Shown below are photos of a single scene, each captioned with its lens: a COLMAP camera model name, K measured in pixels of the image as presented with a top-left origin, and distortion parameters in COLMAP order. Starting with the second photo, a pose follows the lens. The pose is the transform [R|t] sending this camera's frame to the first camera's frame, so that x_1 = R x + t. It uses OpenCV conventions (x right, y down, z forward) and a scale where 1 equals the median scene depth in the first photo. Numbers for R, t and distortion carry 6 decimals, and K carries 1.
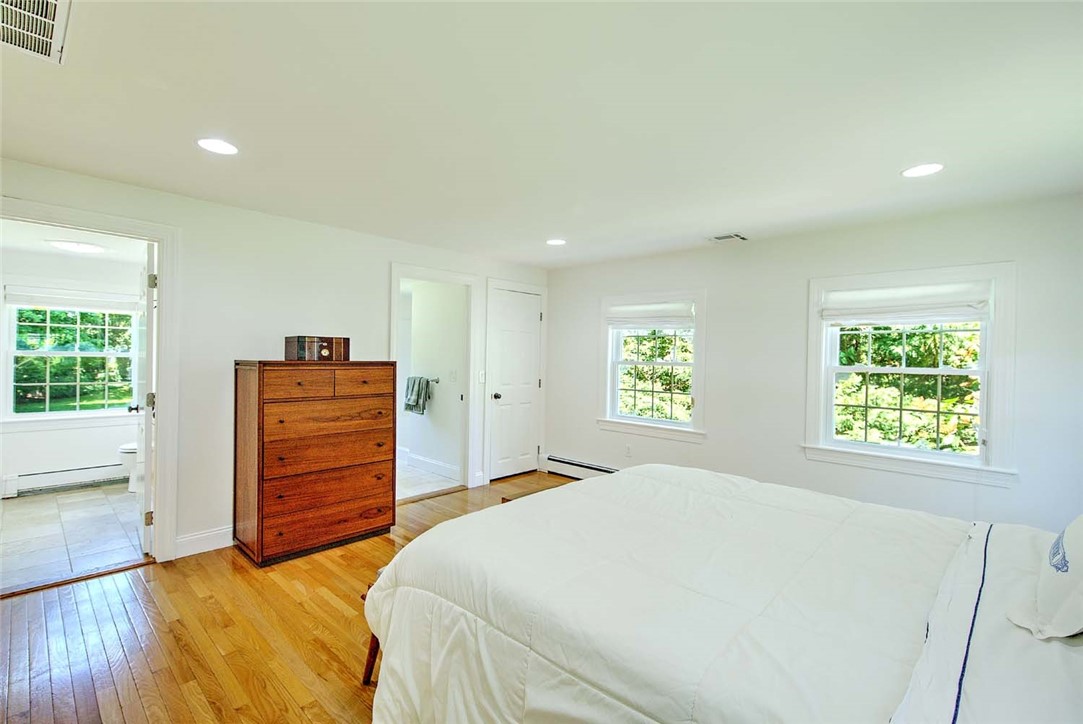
lens RADIAL K [[477.9, 0, 544.5], [0, 477.9, 363.3], [0, 0, 1]] dist [0.000208, -0.000110]
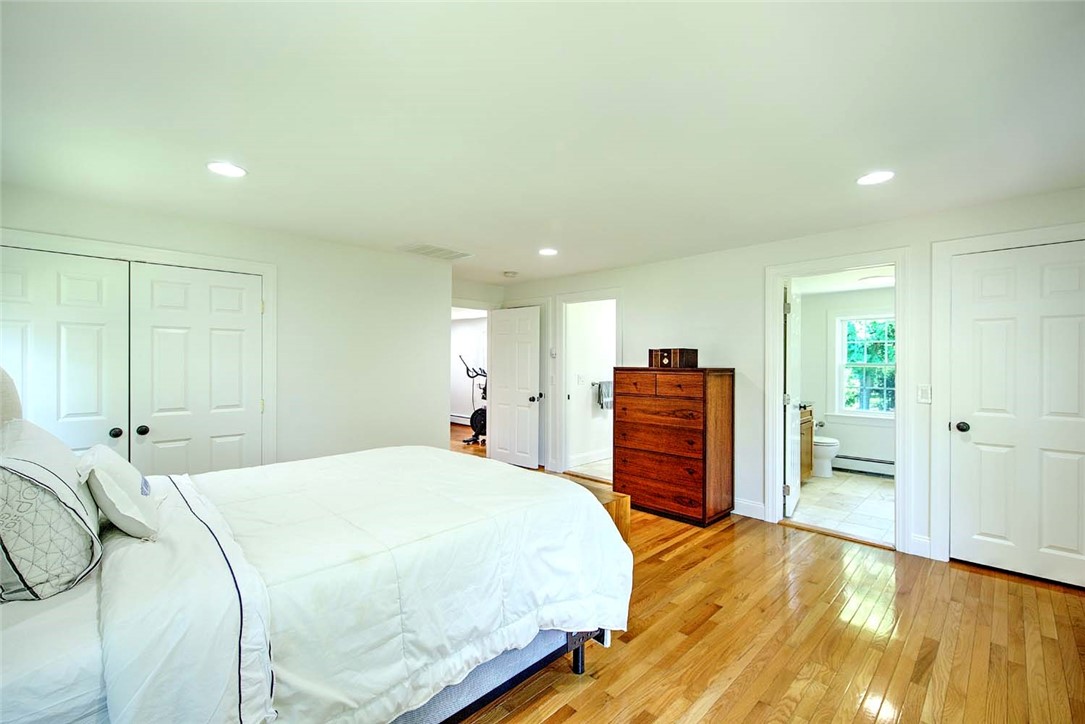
lens RADIAL K [[478.7, 0, 544.4], [0, 478.7, 361.0], [0, 0, 1]] dist [0.000208, -0.000110]
pose [[-0.043925, -0.017317, -0.998885, 0.823259], [-0.015372, 0.999743, -0.016656, 0.003439], [0.998917, 0.014624, -0.044180, 0.734763]]
